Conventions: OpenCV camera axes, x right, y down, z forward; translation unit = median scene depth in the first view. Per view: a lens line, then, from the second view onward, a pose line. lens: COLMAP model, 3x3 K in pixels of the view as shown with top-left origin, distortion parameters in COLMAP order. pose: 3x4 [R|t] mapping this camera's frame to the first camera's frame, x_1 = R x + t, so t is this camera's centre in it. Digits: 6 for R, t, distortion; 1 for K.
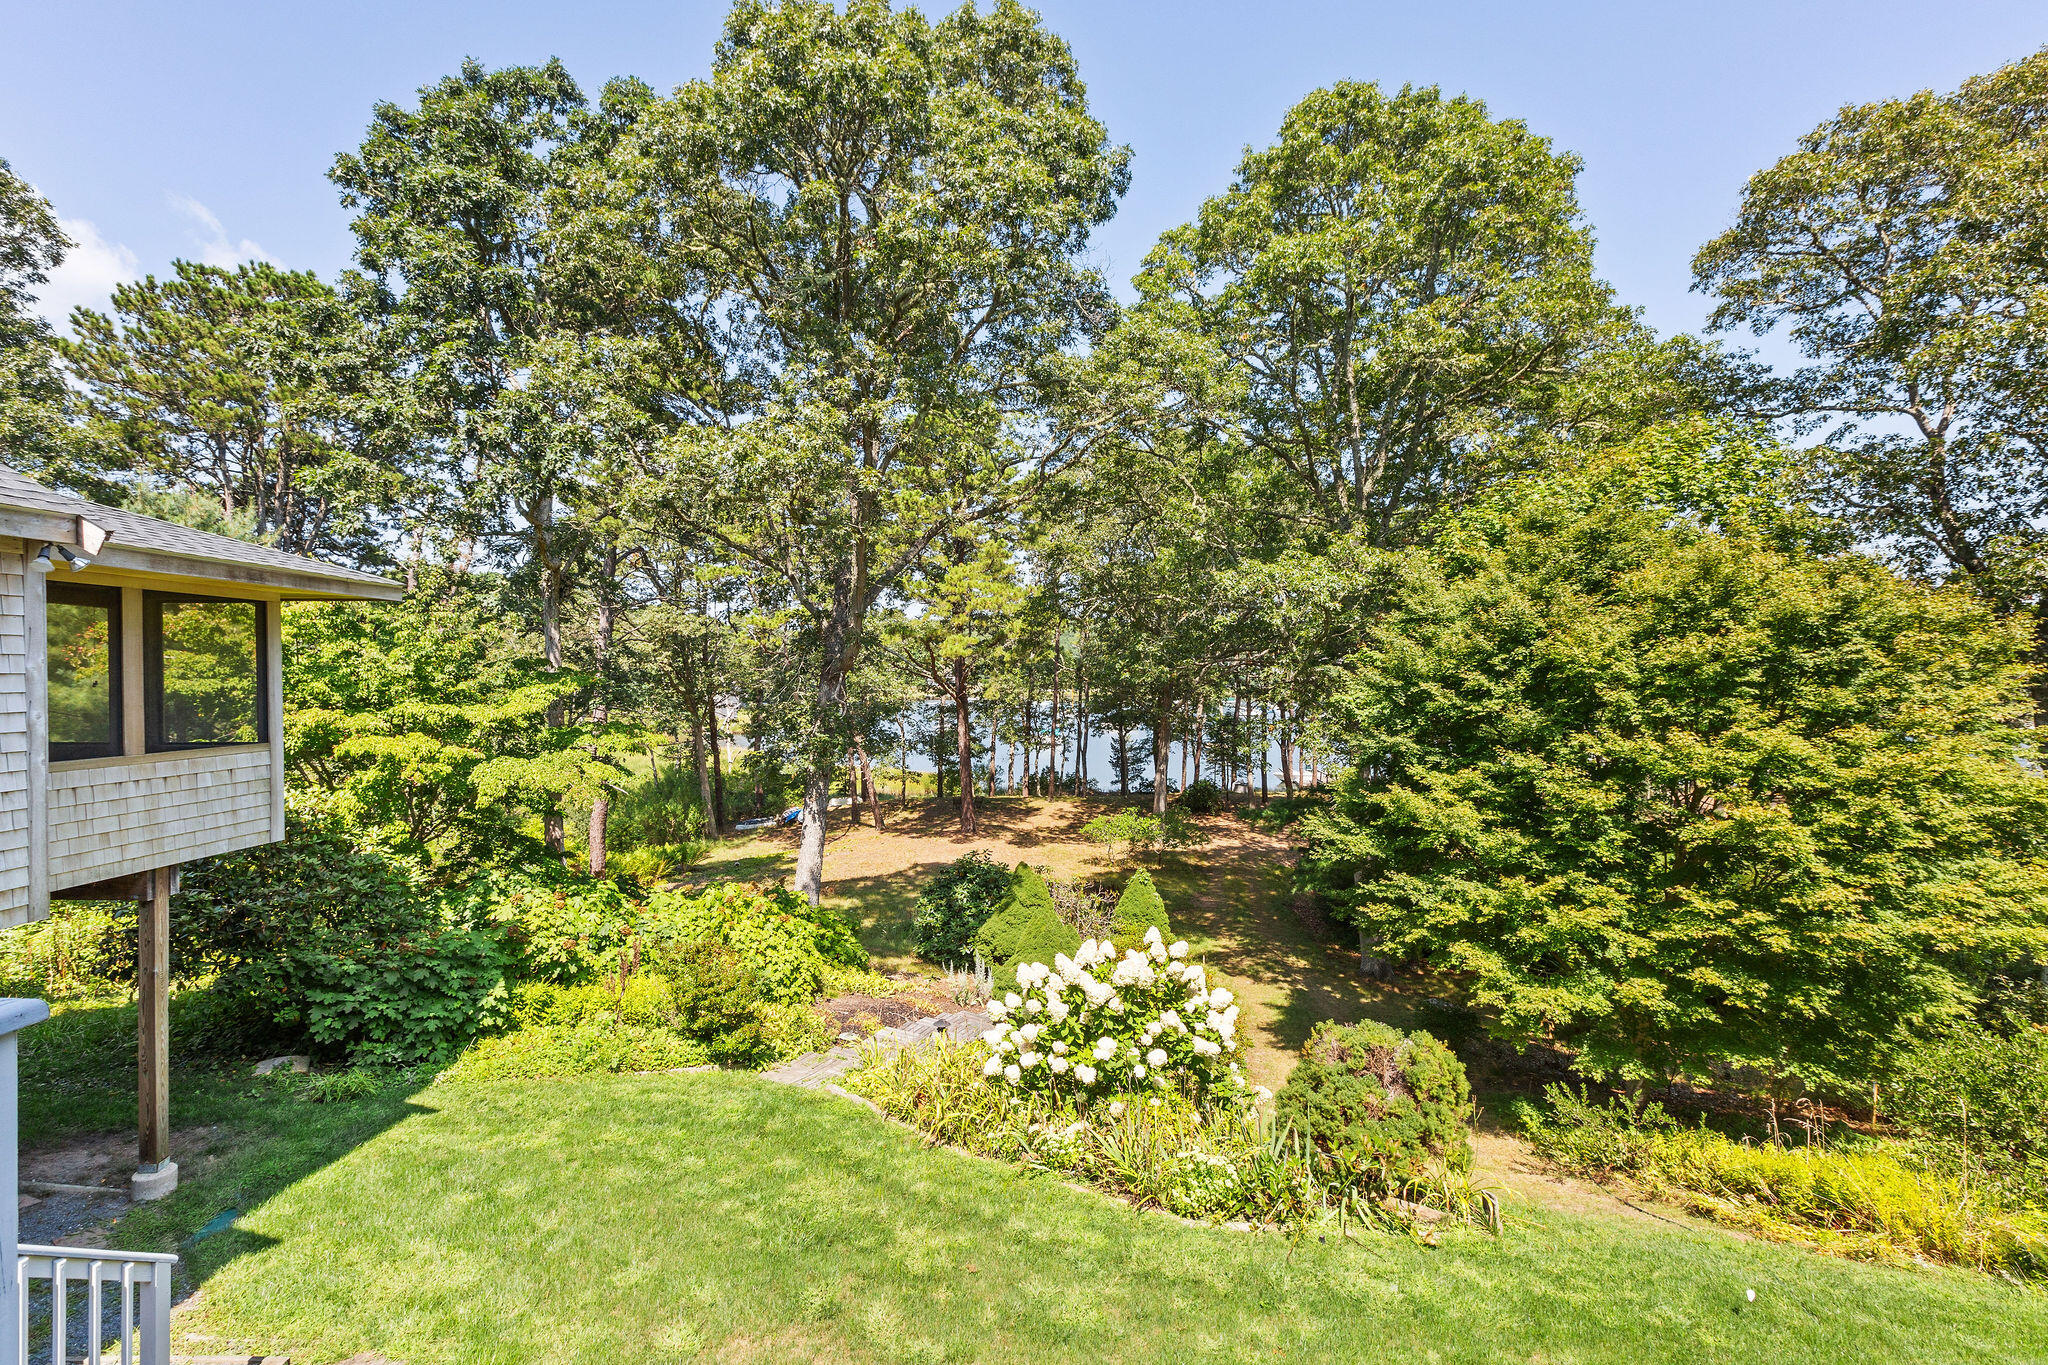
lens RADIAL K [[914.1, 0, 1027.8], [0, 914.1, 678.3], [0, 0, 1]] dist [0.004331, -0.000538]
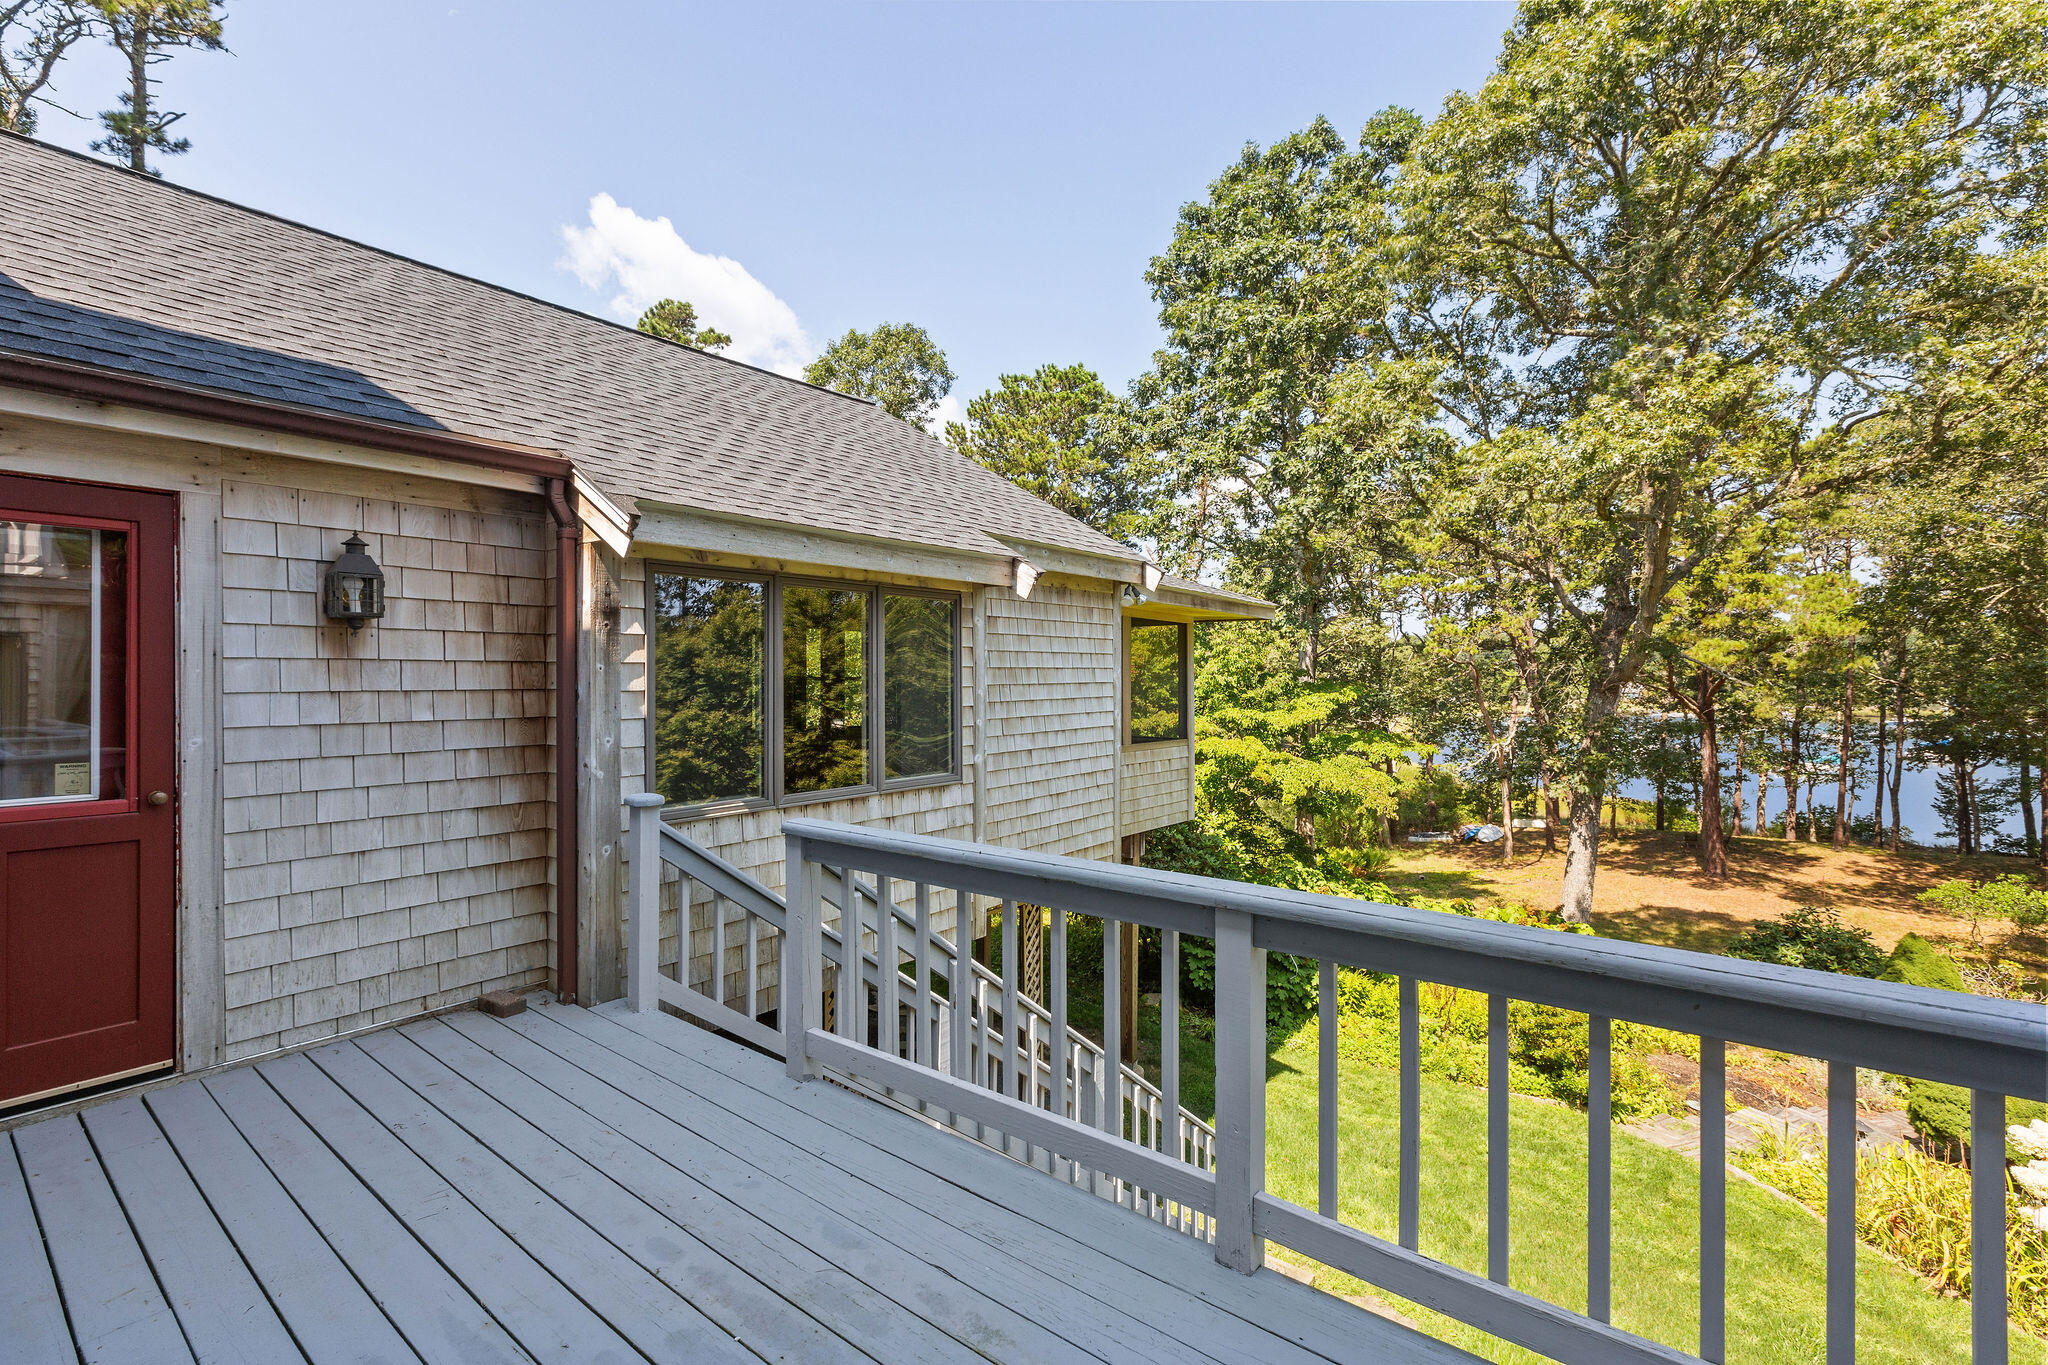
lens RADIAL K [[914.1, 0, 1085.2], [0, 914.1, 674.8], [0, 0, 1]] dist [0.004331, -0.000538]
pose [[0.804832, 0.001663, -0.593500, -0.095644], [-0.009946, 0.999893, -0.010686, -0.000459], [0.593419, 0.014503, 0.804763, -0.029515]]
